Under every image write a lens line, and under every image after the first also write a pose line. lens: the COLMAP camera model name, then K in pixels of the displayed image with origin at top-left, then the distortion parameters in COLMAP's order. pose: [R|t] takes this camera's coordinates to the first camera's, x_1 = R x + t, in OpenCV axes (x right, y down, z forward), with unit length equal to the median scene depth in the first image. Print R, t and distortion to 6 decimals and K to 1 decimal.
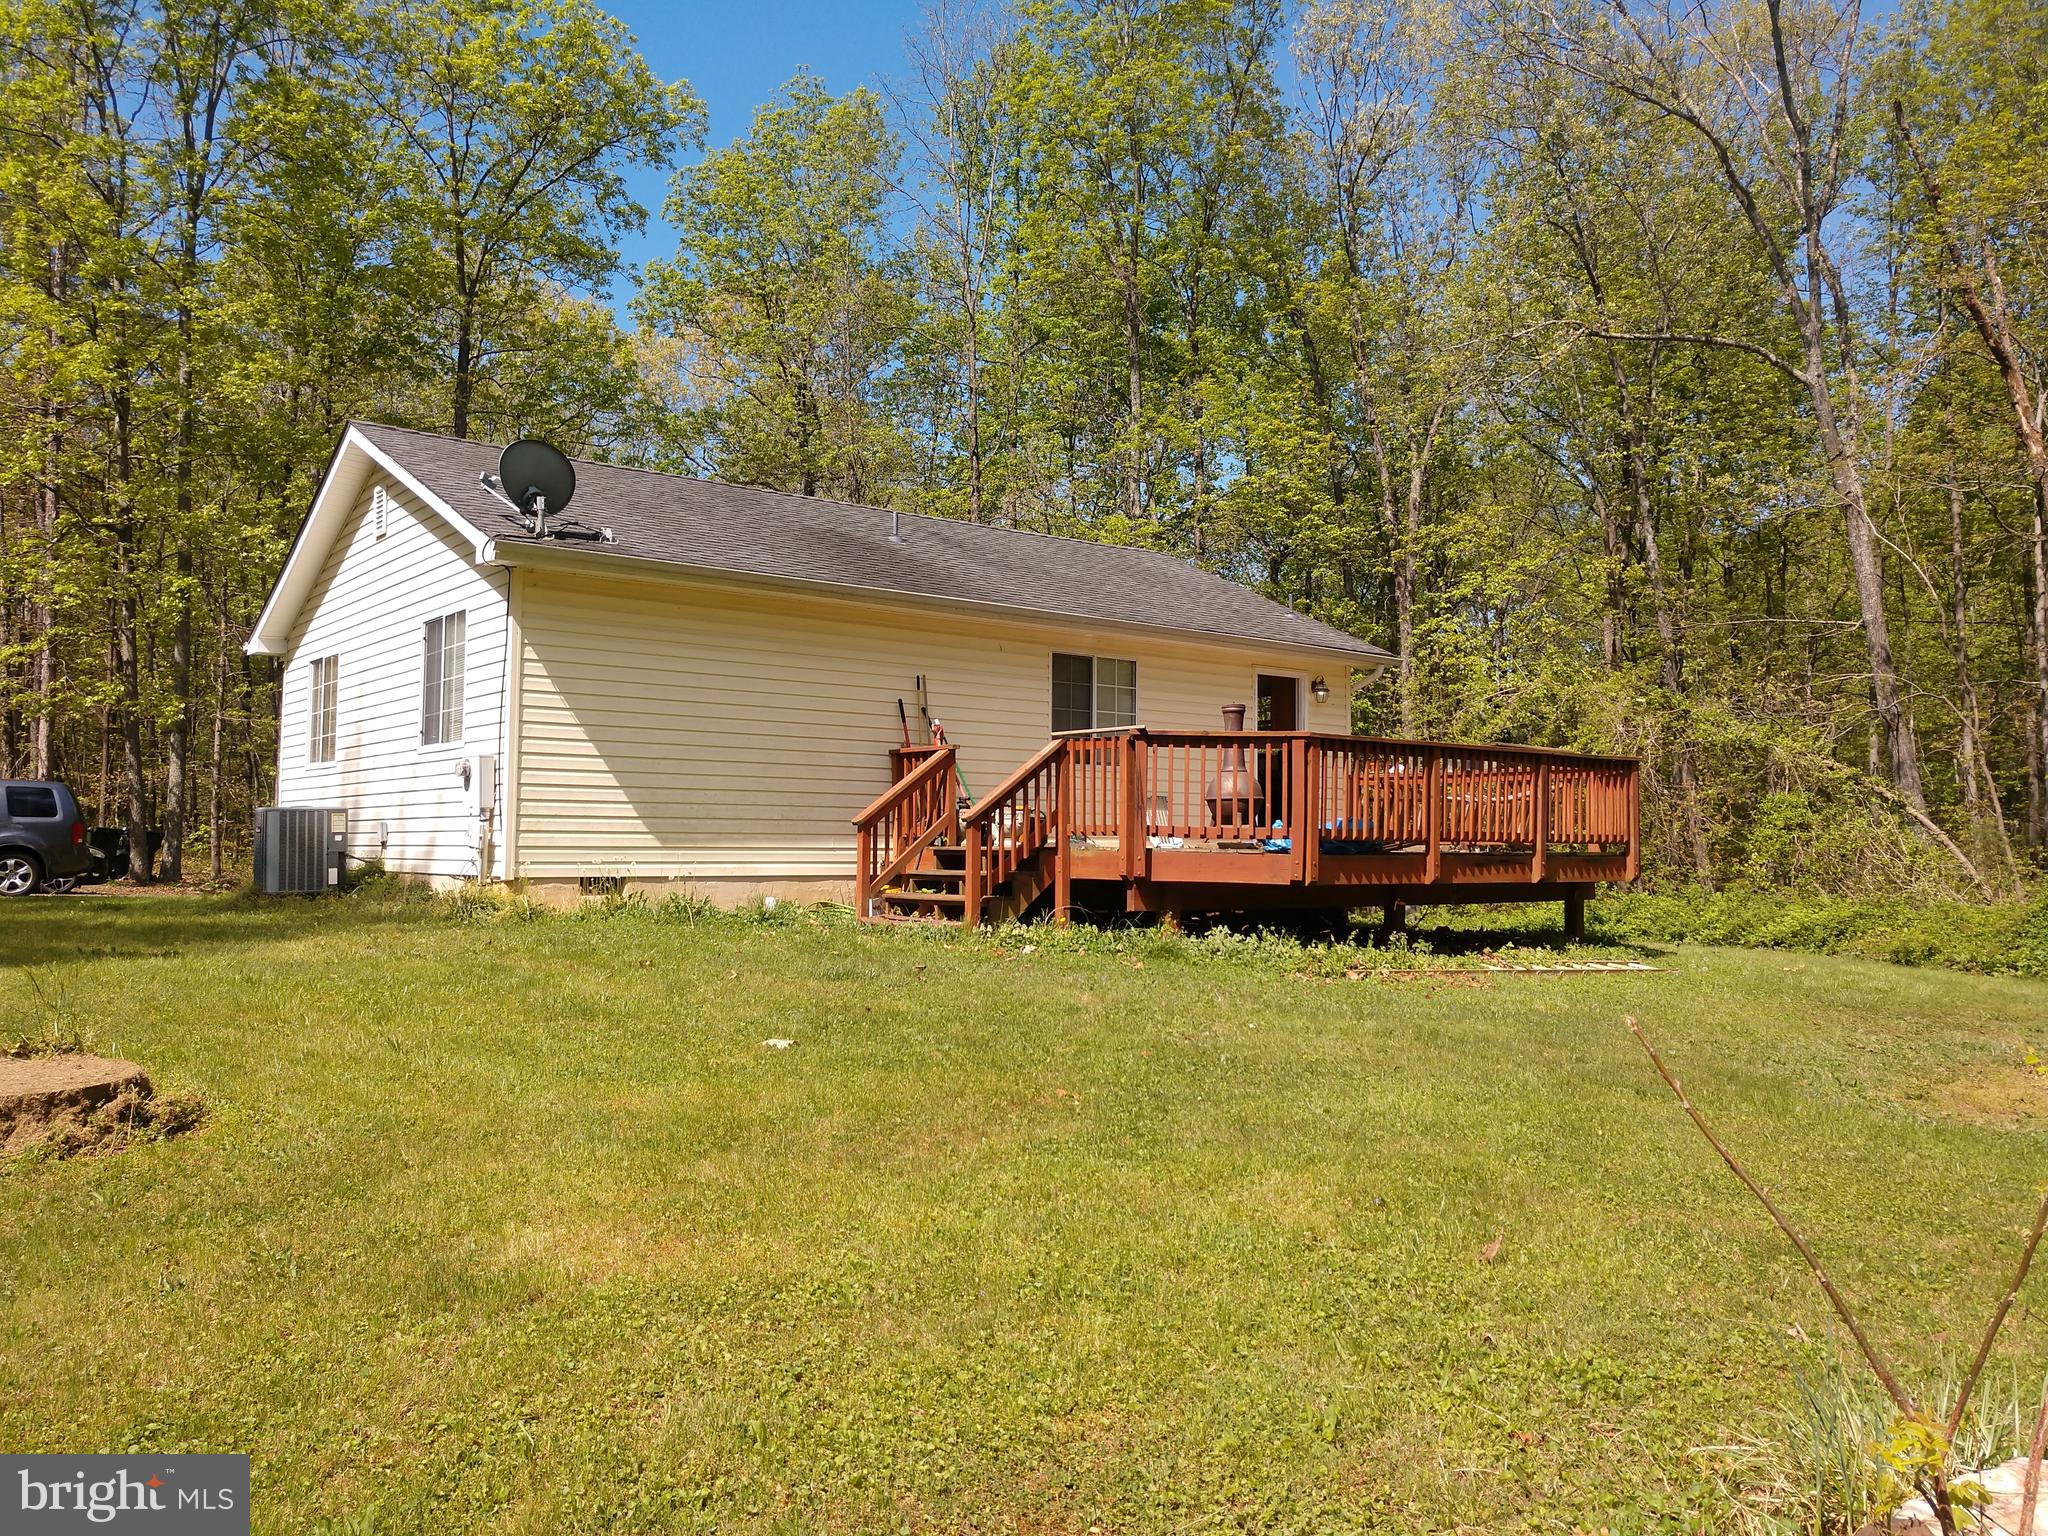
lens RADIAL K [[1576.4, 0, 1024.0], [0, 1576.4, 768.0], [0, 0, 1]] dist [0.000284, 0.000097]
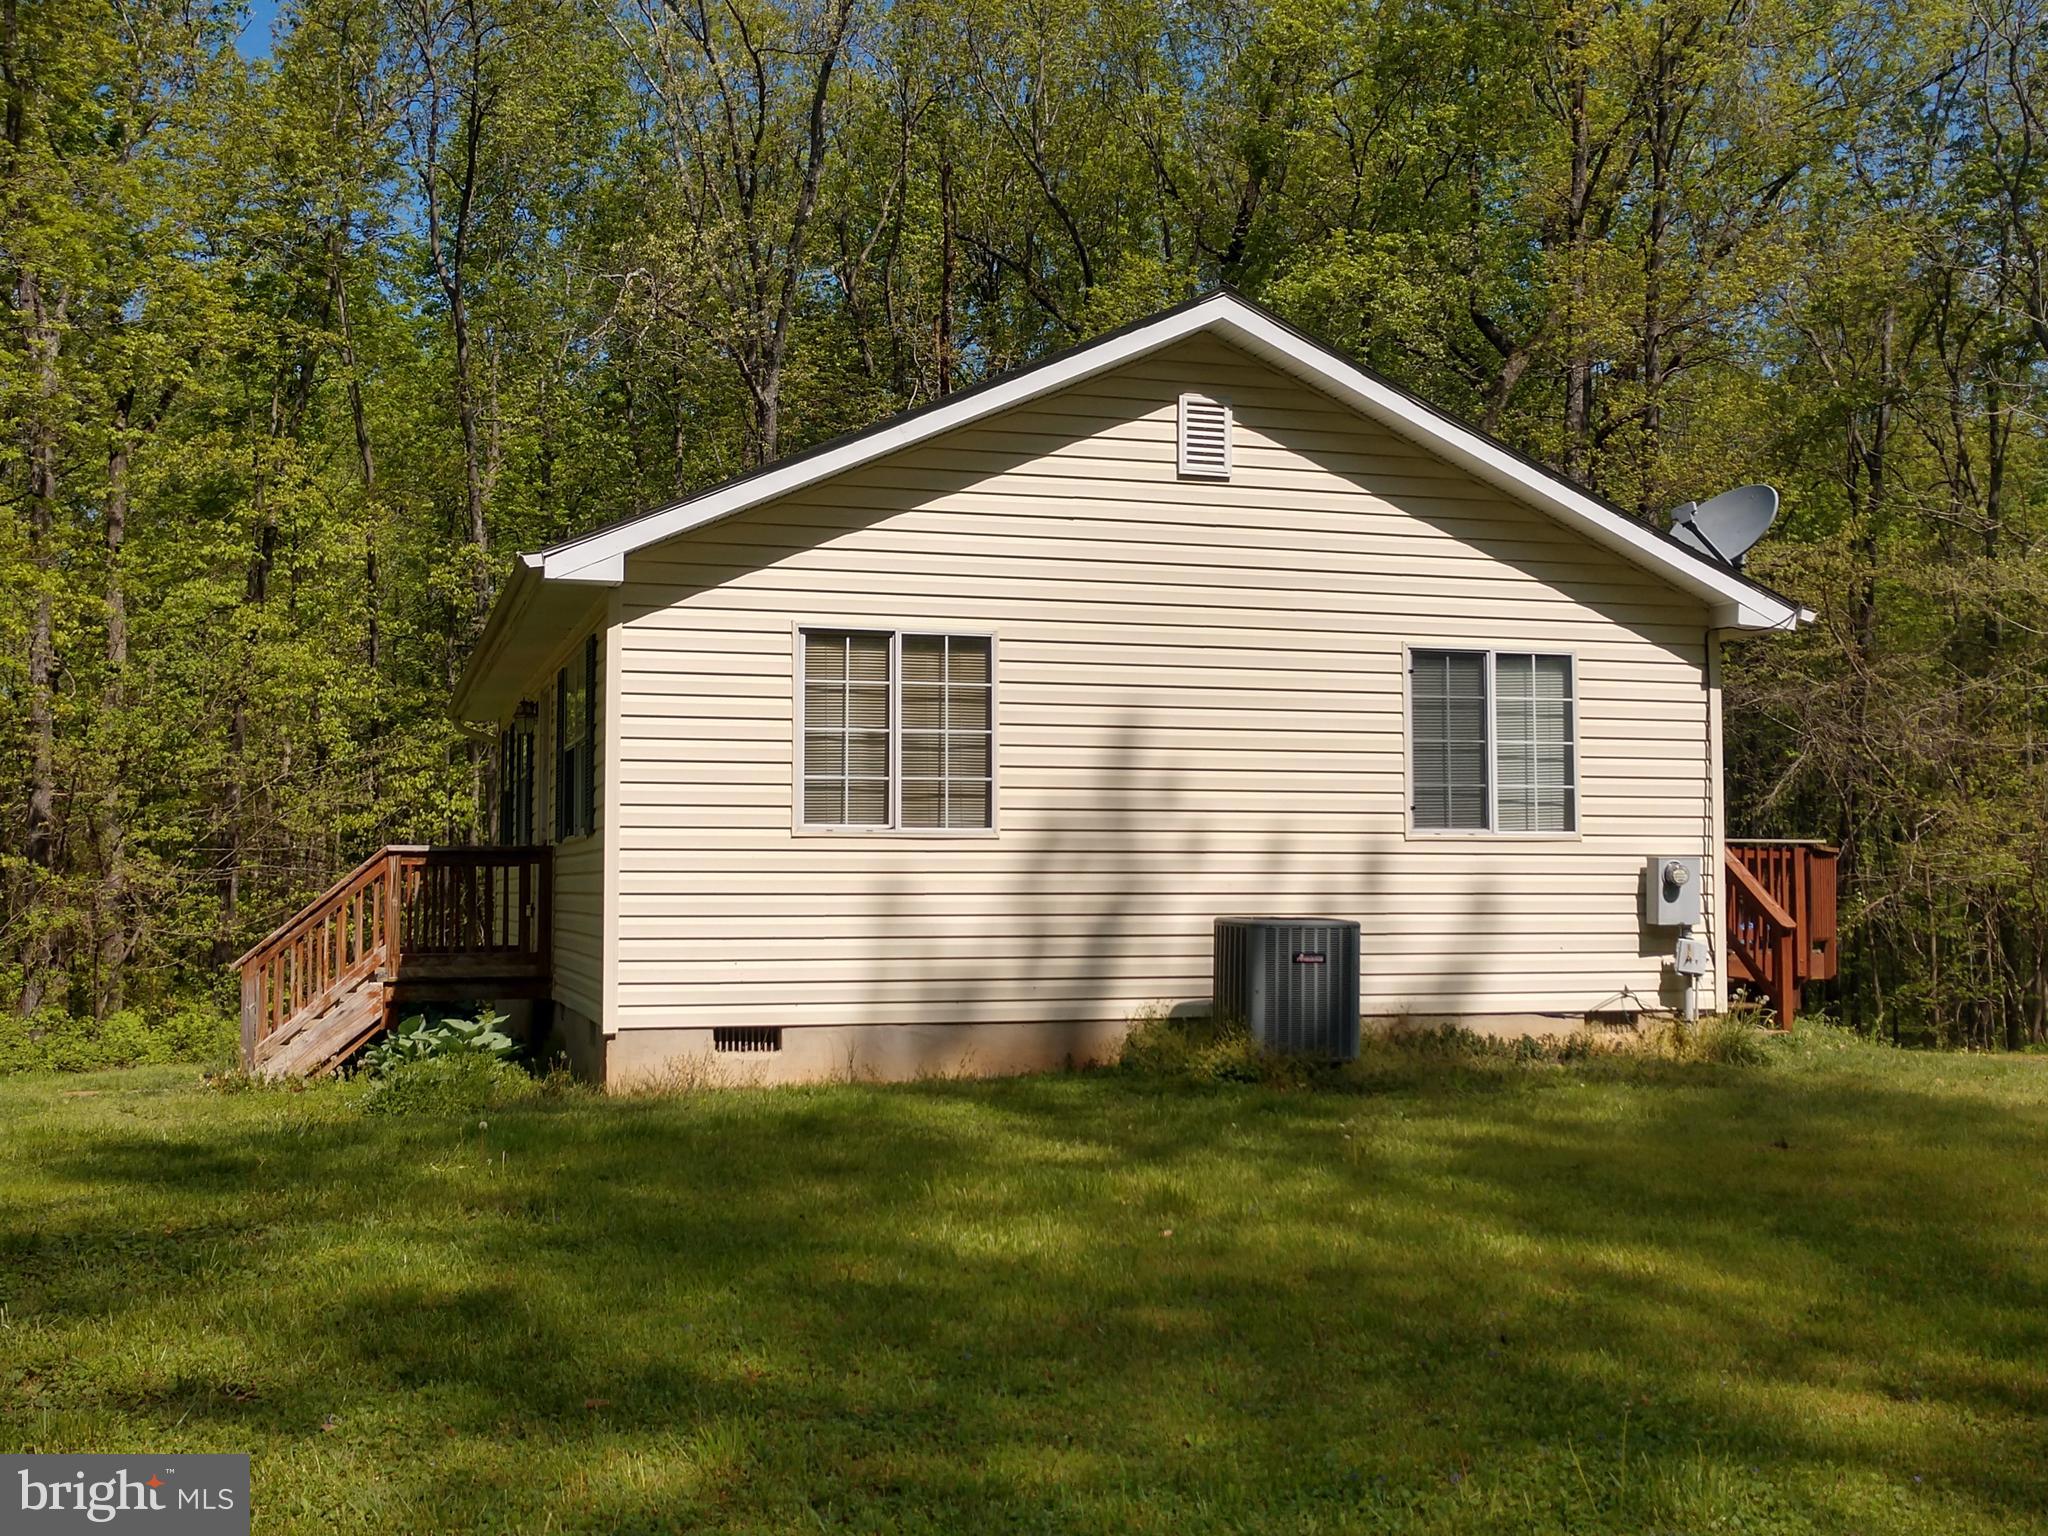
lens RADIAL K [[1576.4, 0, 1024.0], [0, 1576.4, 768.0], [0, 0, 1]] dist [0.000284, 0.000097]
pose [[0.444387, 0.049503, 0.894466, -1.136833], [-0.048891, 0.998324, -0.030961, -0.011036], [-0.894500, -0.029973, 0.446063, 0.891394]]
